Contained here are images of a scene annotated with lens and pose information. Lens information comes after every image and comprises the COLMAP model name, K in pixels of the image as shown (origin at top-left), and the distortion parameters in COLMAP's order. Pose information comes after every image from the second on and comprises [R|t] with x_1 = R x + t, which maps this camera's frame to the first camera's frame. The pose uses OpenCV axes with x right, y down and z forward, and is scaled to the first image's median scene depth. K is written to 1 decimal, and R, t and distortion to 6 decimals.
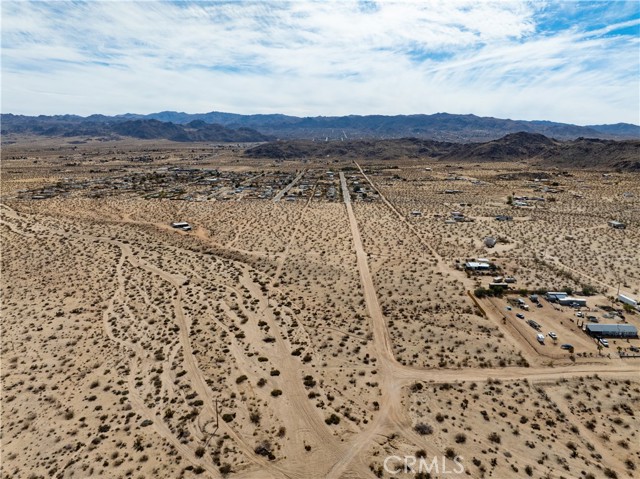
lens RADIAL K [[452.1, 0, 323.8], [0, 452.1, 246.9], [0, 0, 1]] dist [-0.048307, 0.014759]
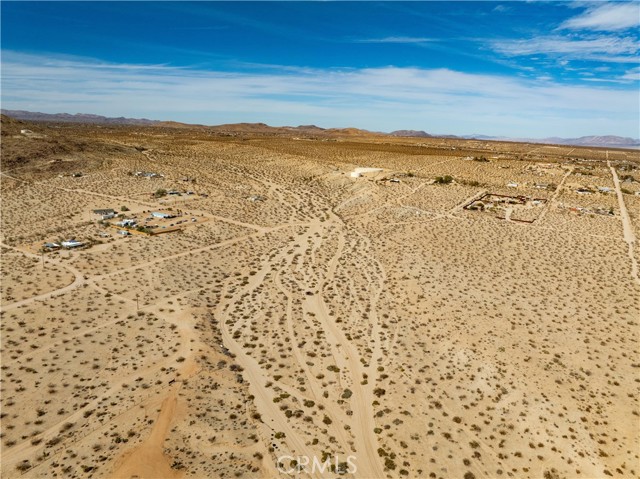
lens RADIAL K [[452.1, 0, 320.6], [0, 452.1, 244.2], [0, 0, 1]] dist [-0.048307, 0.014759]
pose [[-0.866437, -0.164675, 0.471349, -0.758317], [0.078447, 0.887419, 0.454239, -0.441353], [-0.493086, 0.430545, -0.755974, 1.665364]]
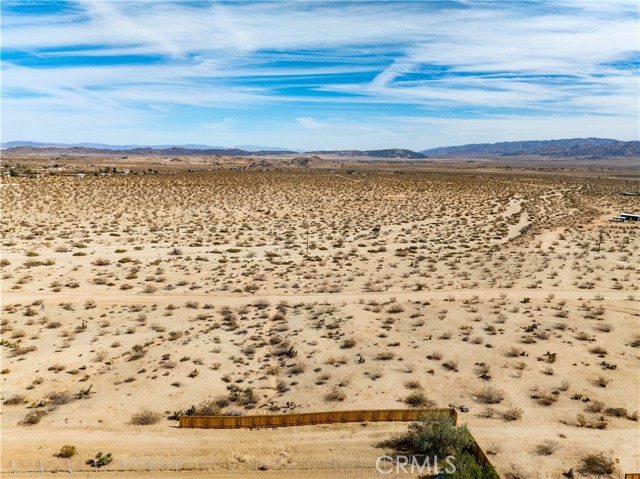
lens RADIAL K [[452.1, 0, 318.7], [0, 452.1, 241.7], [0, 0, 1]] dist [-0.048307, 0.014759]
pose [[0.078701, 0.181586, -0.980221, 0.461174], [-0.260604, 0.952826, 0.155588, 0.005138], [0.962233, 0.243205, 0.122310, 0.814270]]
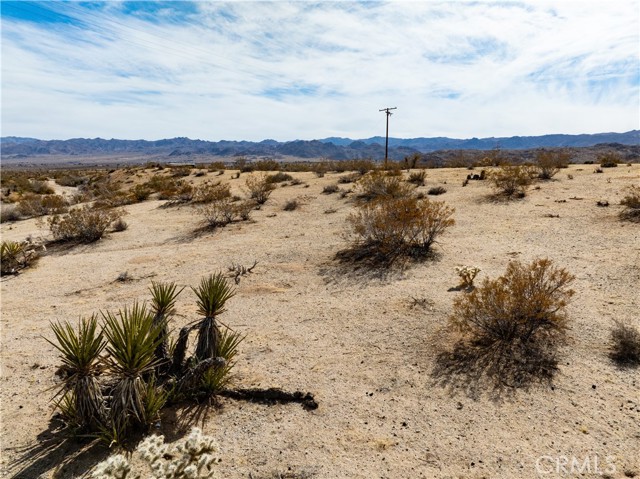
lens RADIAL K [[452.1, 0, 325.8], [0, 452.1, 240.0], [0, 0, 1]] dist [-0.048307, 0.014759]
pose [[0.941059, 0.050985, -0.334377, -0.041190], [-0.075989, 0.995172, -0.062118, 0.064251], [0.329595, 0.083866, 0.940390, 1.082320]]
